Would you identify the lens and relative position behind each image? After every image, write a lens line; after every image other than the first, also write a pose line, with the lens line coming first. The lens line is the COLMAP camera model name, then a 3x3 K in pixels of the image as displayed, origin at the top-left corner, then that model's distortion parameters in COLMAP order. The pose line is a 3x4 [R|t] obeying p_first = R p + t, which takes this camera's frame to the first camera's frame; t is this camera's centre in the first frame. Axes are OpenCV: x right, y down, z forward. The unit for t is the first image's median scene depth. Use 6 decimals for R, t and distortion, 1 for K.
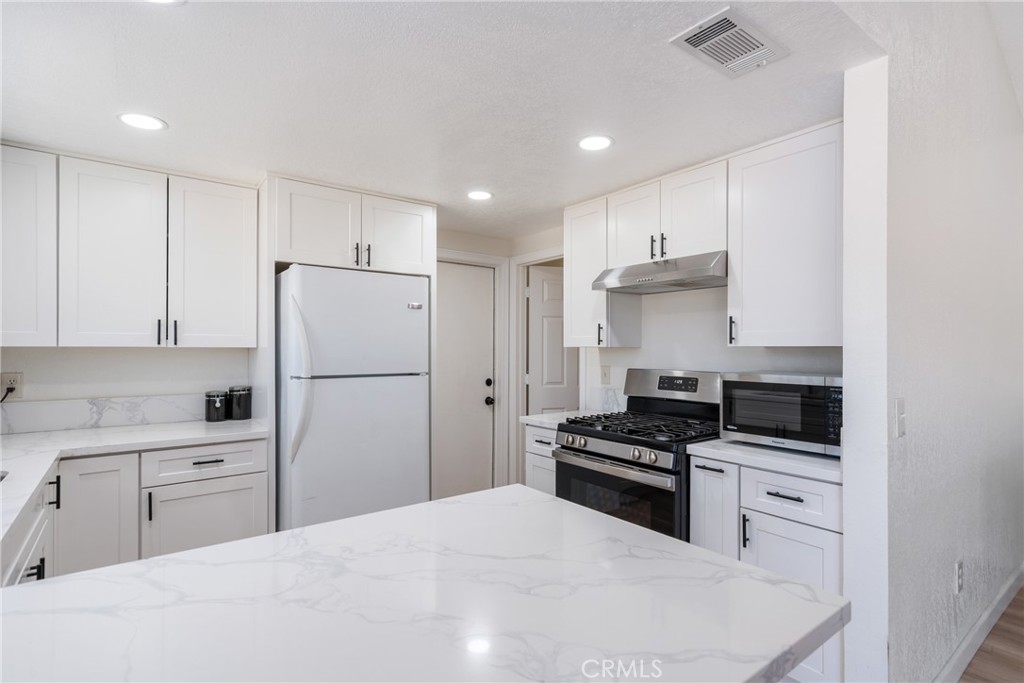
lens RADIAL K [[487.8, 0, 513.9], [0, 487.8, 349.1], [0, 0, 1]] dist [-0.008889, 0.003536]
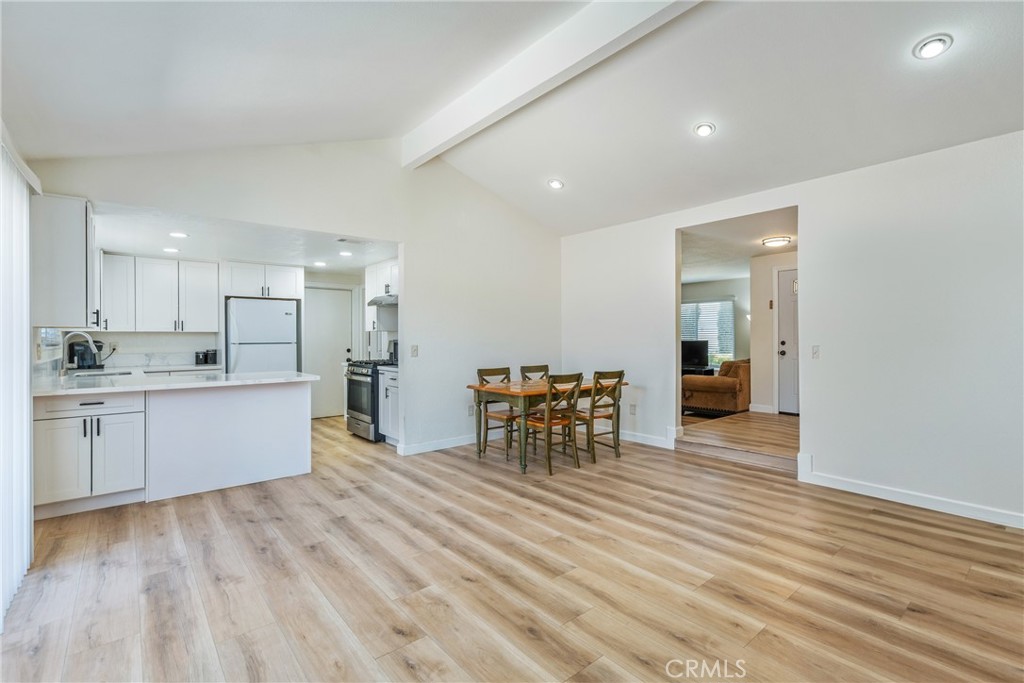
lens RADIAL K [[473.3, 0, 515.3], [0, 473.3, 339.9], [0, 0, 1]] dist [0.003035, 0.000007]
pose [[0.999324, -0.007015, 0.036095, 0.850961], [0.006757, 0.999951, 0.007269, 0.029860], [-0.036145, -0.007020, 0.999322, -1.380396]]
